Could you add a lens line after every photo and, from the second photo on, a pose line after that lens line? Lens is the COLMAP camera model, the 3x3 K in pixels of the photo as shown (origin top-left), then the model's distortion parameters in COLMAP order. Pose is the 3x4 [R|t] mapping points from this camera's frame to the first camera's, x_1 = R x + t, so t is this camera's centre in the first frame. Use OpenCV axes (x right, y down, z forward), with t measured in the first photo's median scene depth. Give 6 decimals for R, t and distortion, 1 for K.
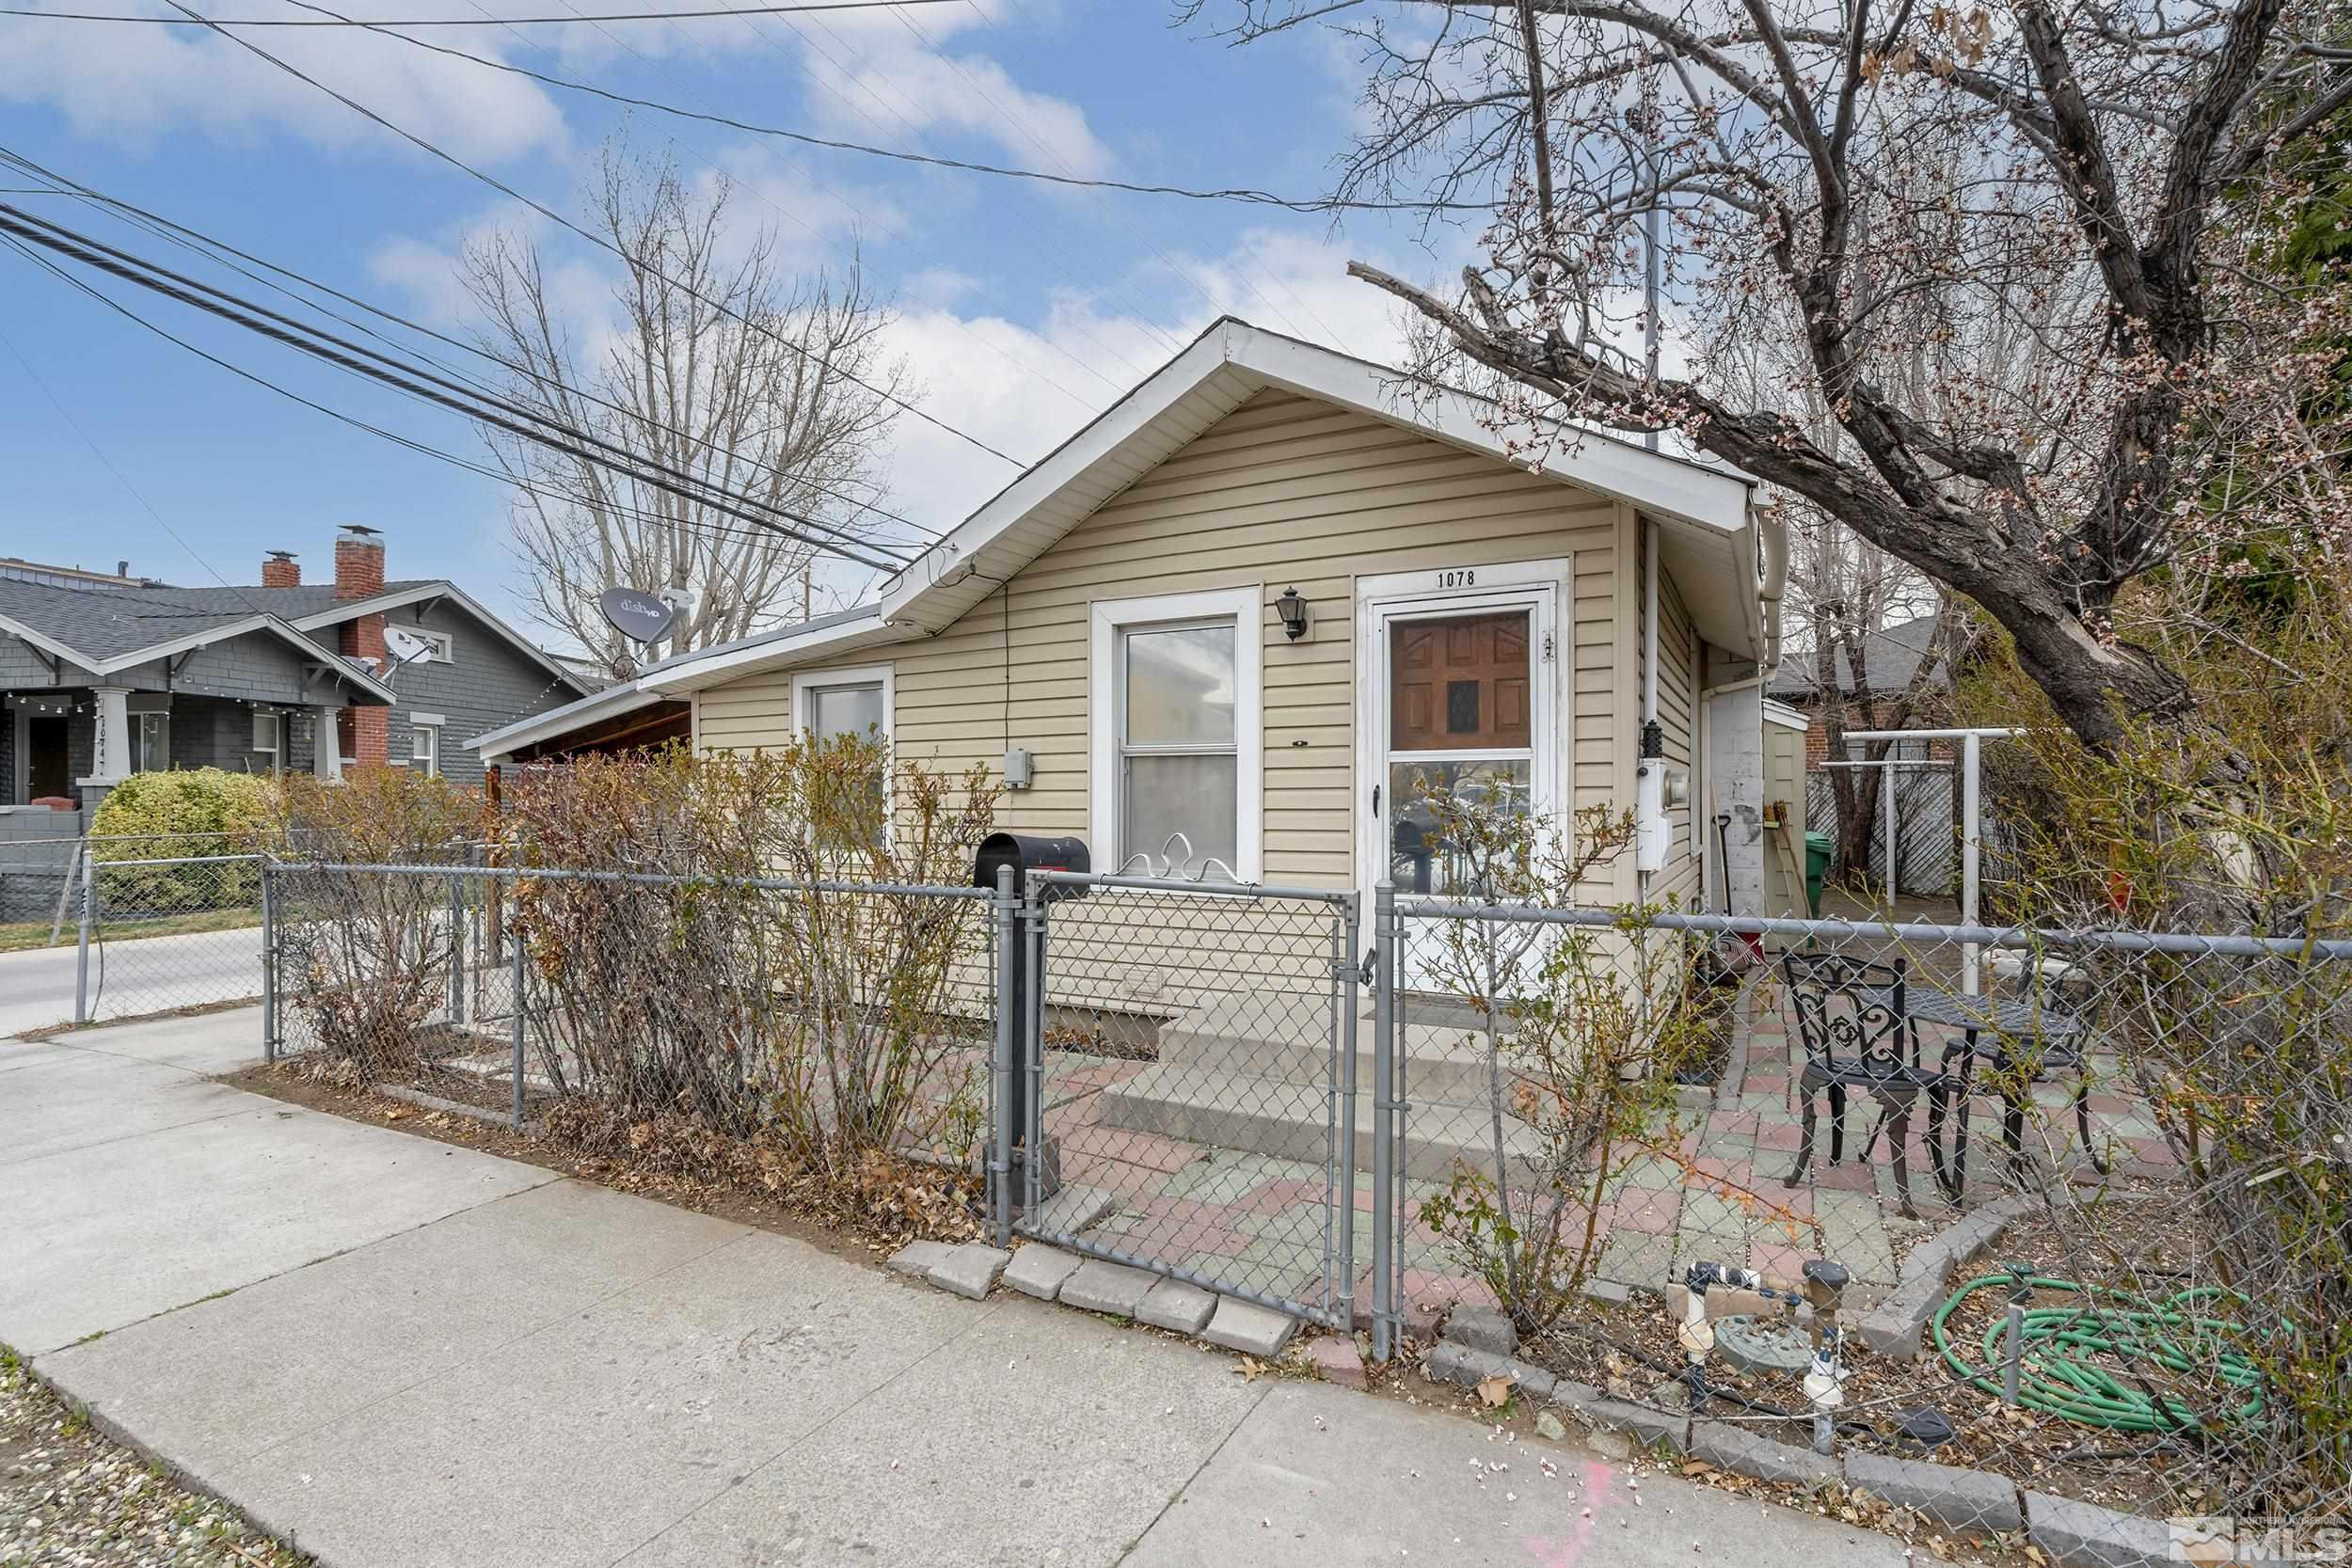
lens RADIAL K [[1051.8, 0, 1181.0], [0, 1051.8, 793.5], [0, 0, 1]] dist [-0.005287, 0.000763]
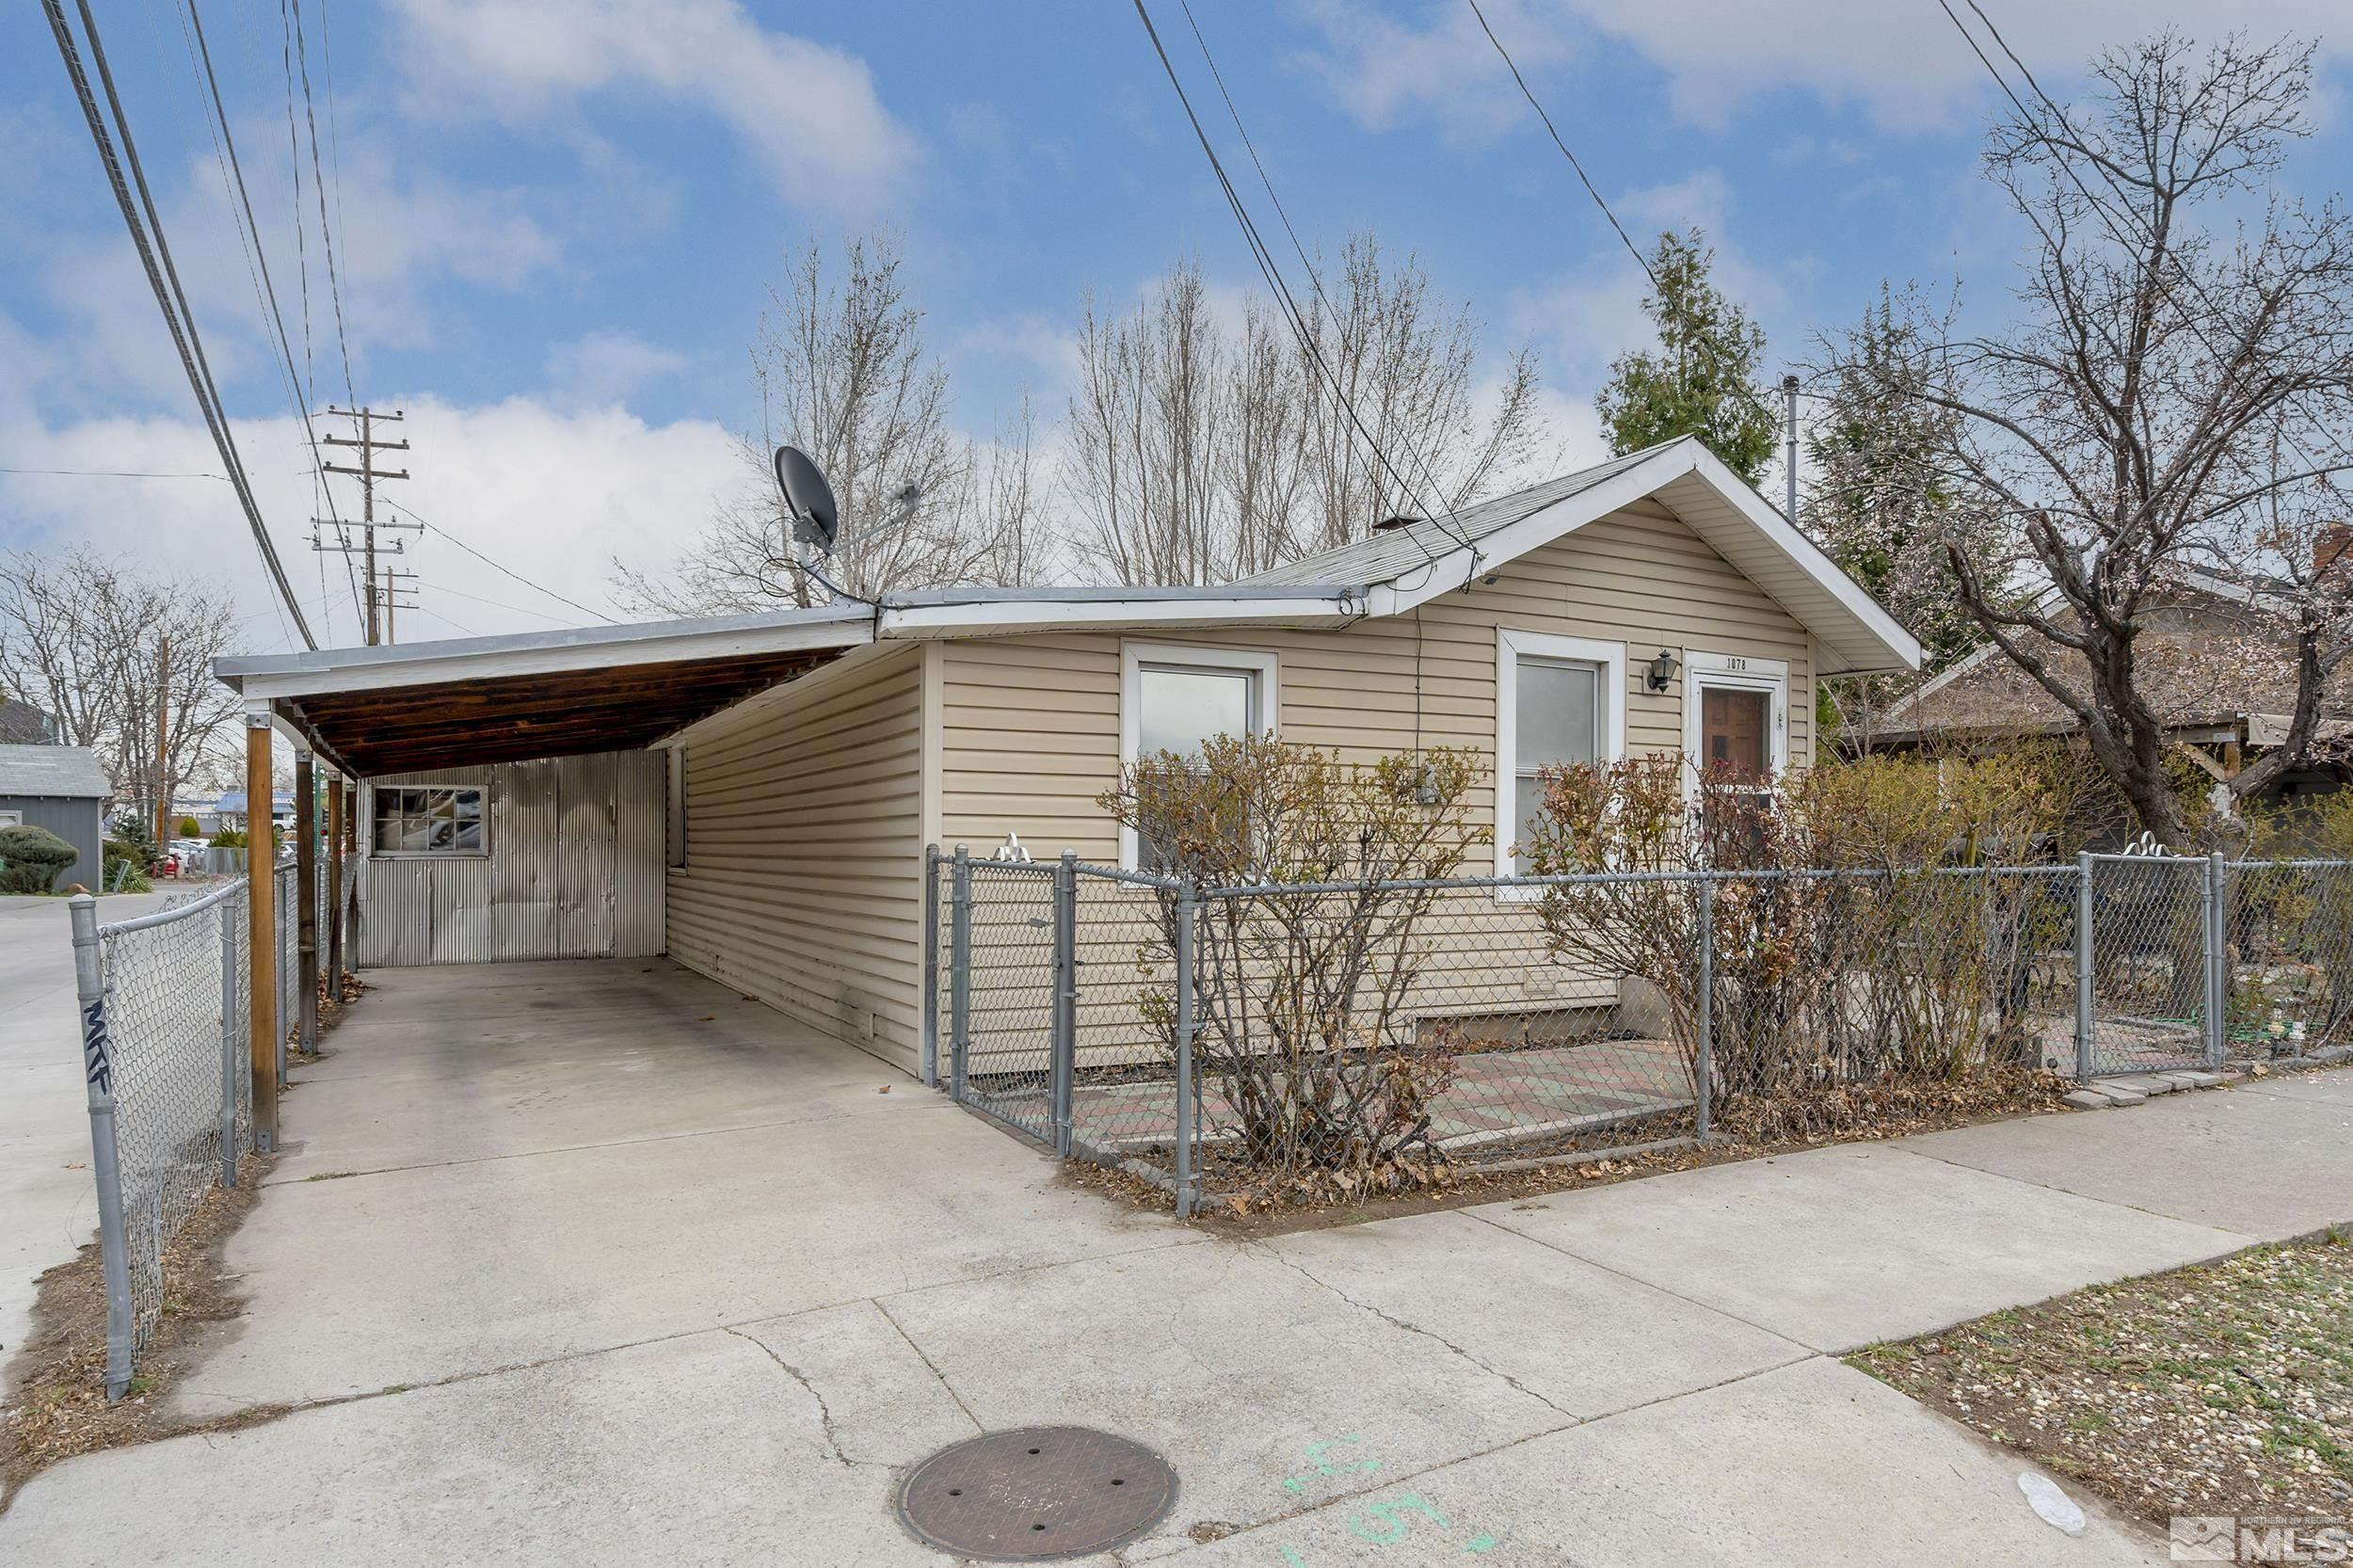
lens RADIAL K [[1334.6, 0, 1116.8], [0, 1334.6, 857.1], [0, 0, 1]] dist [-0.001415, -0.000161]
pose [[0.578237, -0.001605, 0.815867, -1.630856], [-0.013236, 0.999848, 0.011347, 0.044200], [-0.815761, -0.017360, 0.578128, 0.622396]]
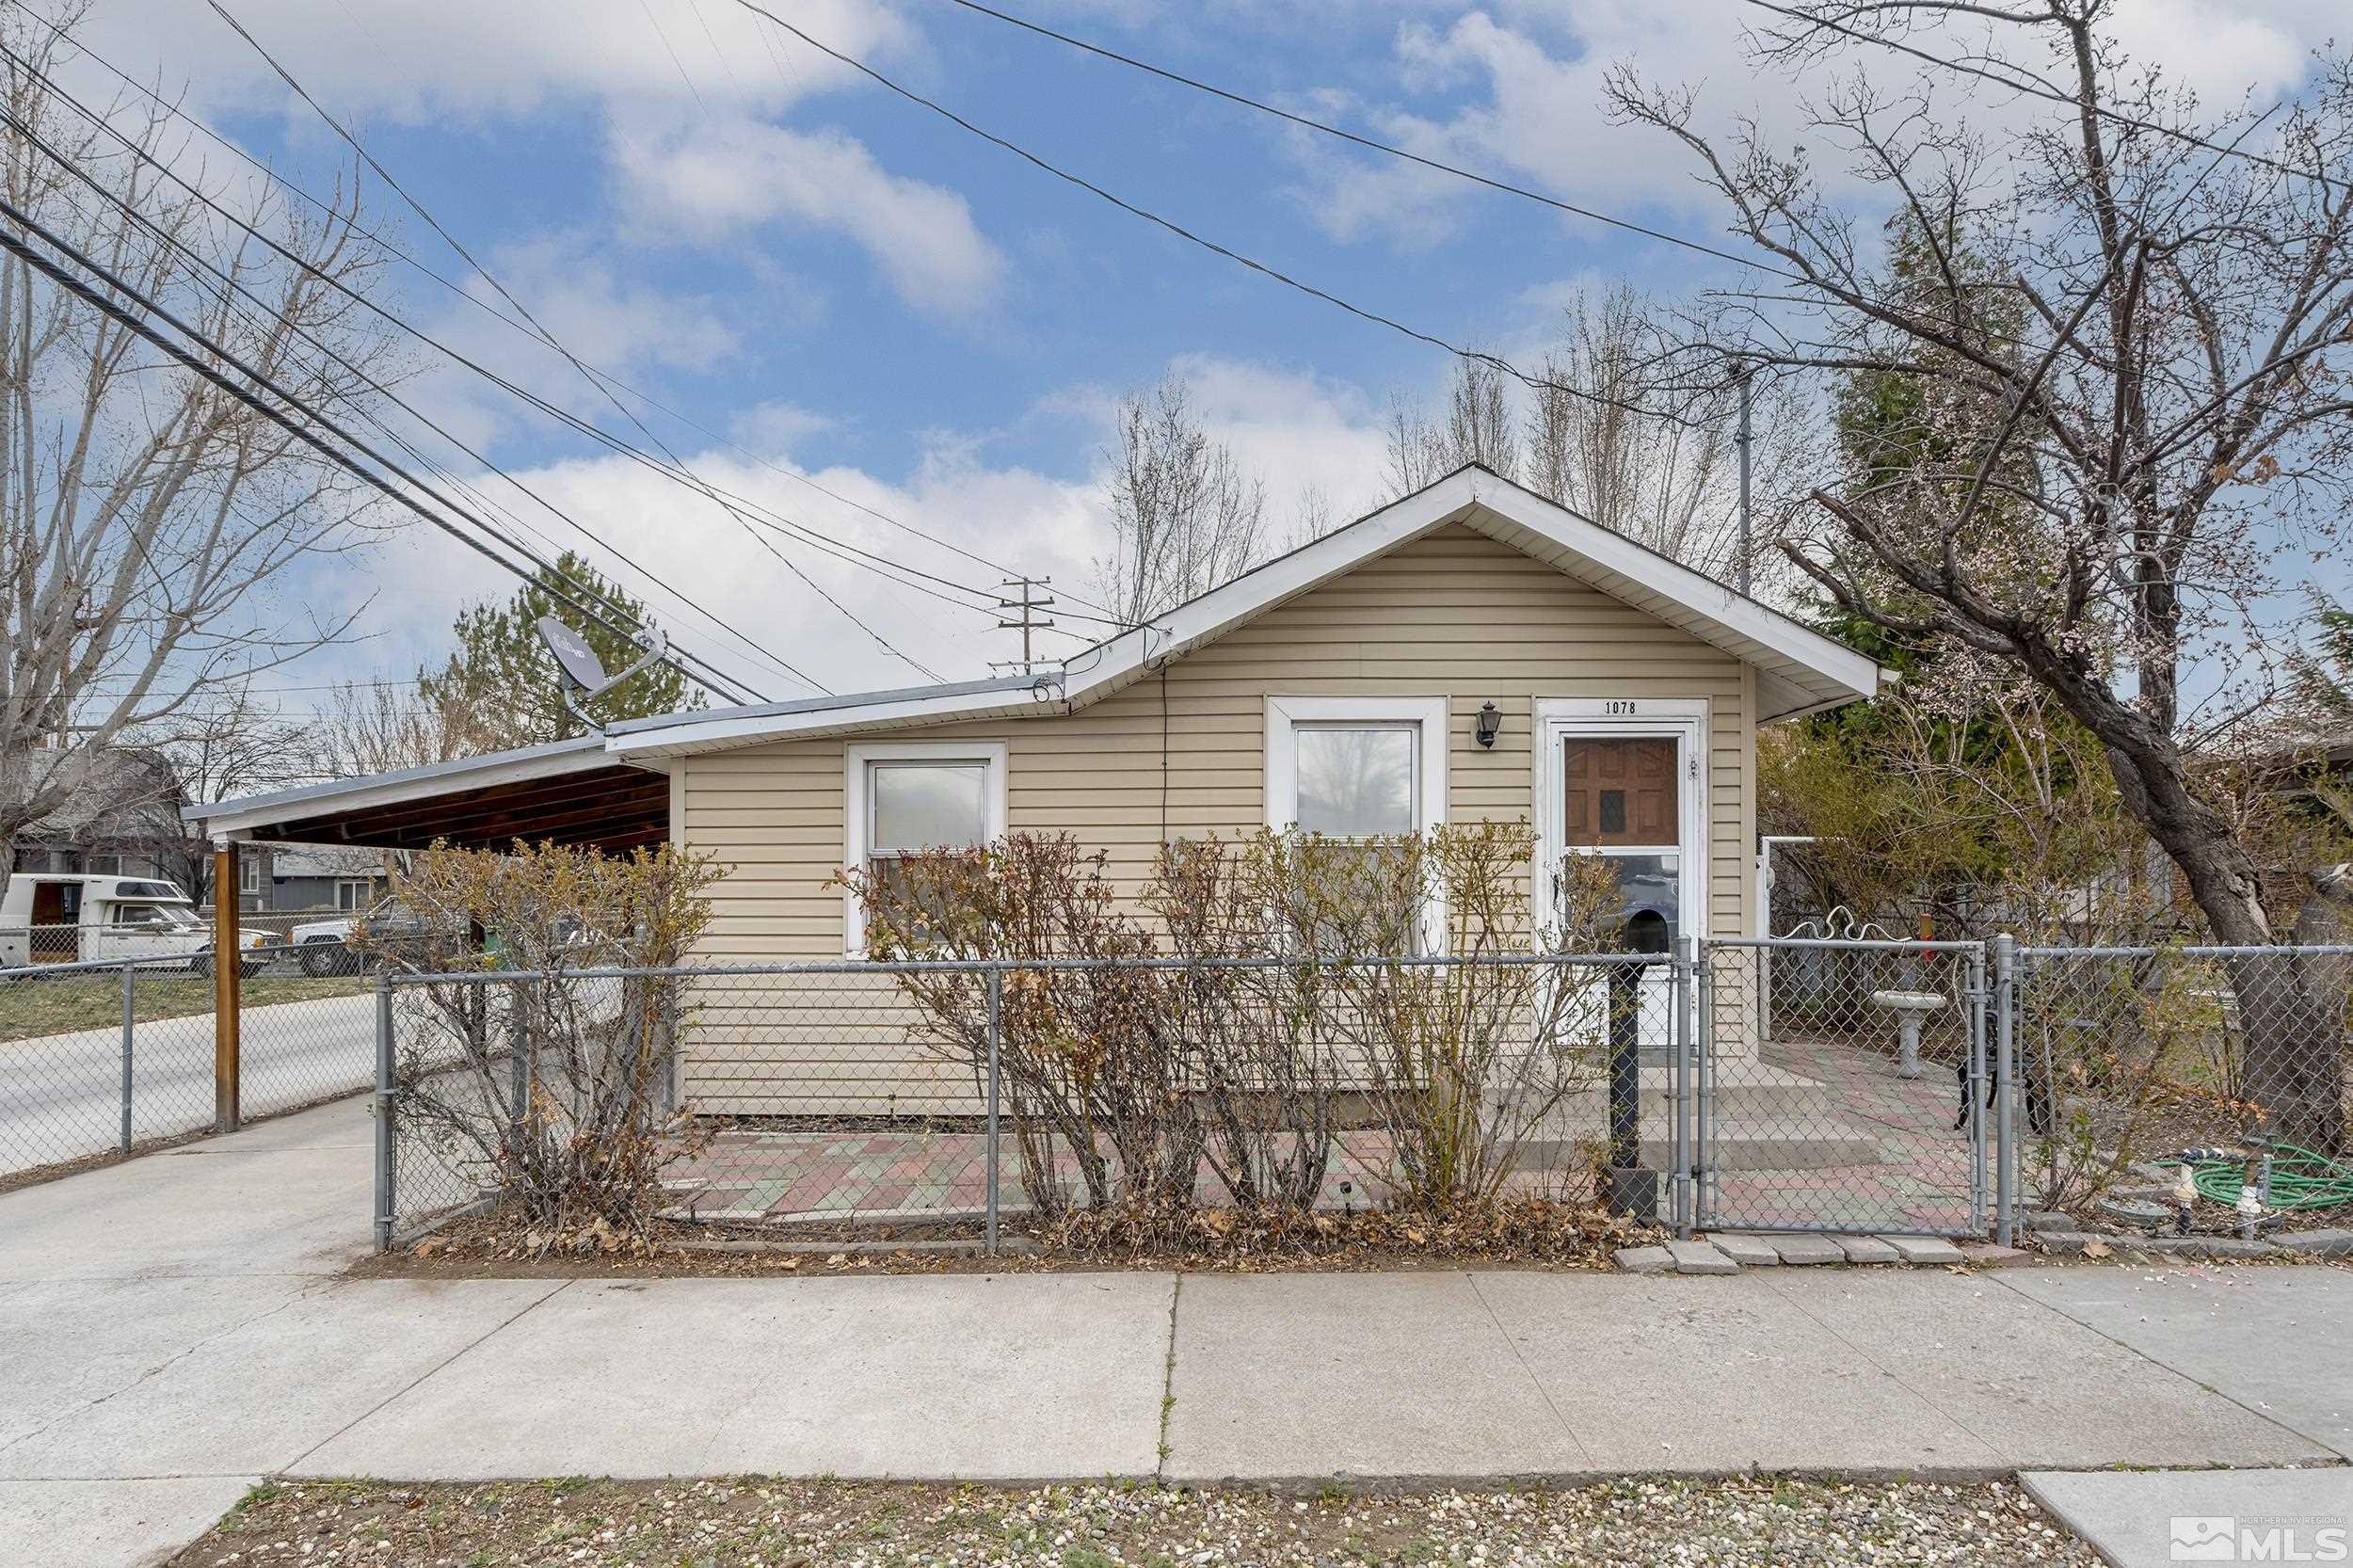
lens RADIAL K [[1153.2, 0, 1186.0], [0, 1153.2, 886.1], [0, 0, 1]] dist [-0.002114, 0.000521]
pose [[0.886565, 0.001523, 0.462601, -0.793220], [-0.001145, 0.999999, -0.001098, 0.007218], [-0.462602, 0.000443, 0.886566, 0.035844]]
